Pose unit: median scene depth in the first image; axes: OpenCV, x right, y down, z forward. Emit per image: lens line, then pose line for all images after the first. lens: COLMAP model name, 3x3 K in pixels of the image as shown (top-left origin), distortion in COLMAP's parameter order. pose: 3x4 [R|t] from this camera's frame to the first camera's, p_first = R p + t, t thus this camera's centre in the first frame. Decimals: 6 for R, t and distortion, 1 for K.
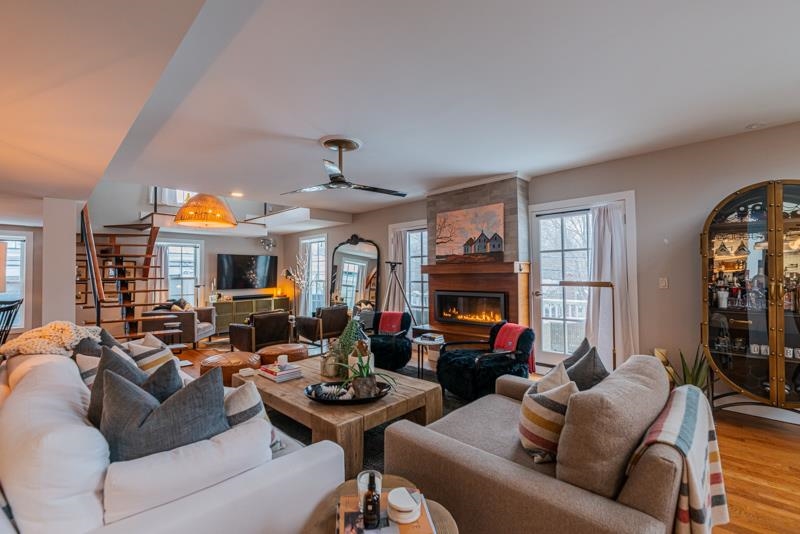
lens RADIAL K [[356.2, 0, 400.0], [0, 356.2, 267.0], [0, 0, 1]] dist [-0.000380, -0.000031]
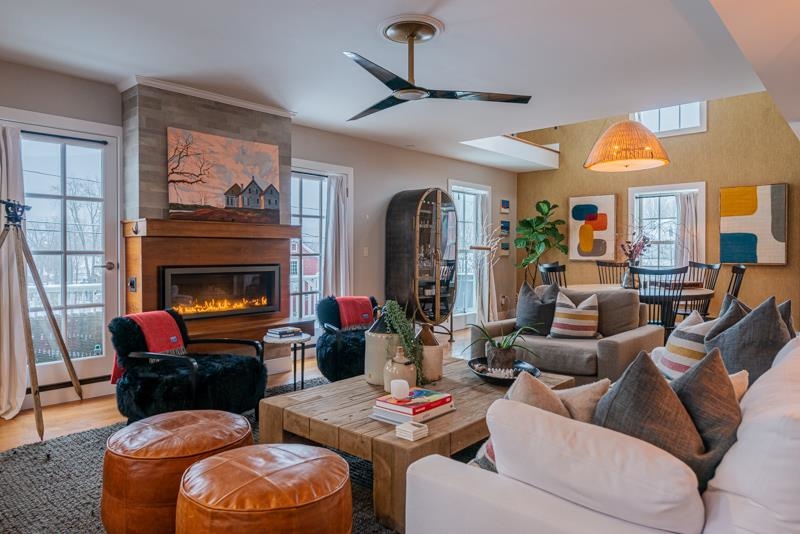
lens RADIAL K [[522.1, 0, 399.1], [0, 522.1, 244.9], [0, 0, 1]] dist [-0.002445, -0.000321]
pose [[-0.043291, 0.025374, 0.998740, -0.755119], [-0.019508, 0.999465, -0.026238, 0.048776], [-0.998872, -0.020619, -0.042773, 0.726069]]
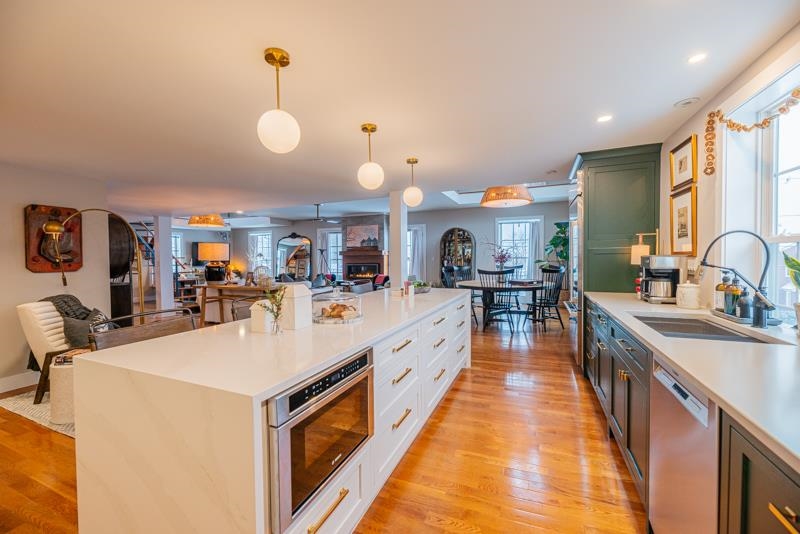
lens RADIAL K [[326.1, 0, 395.8], [0, 326.1, 264.9], [0, 0, 1]] dist [-0.000963, -0.000088]
pose [[0.937429, -0.002946, 0.348163, -0.316553], [-0.010320, 0.999290, 0.036242, 0.002691], [-0.348022, -0.037567, 0.936733, -0.959005]]
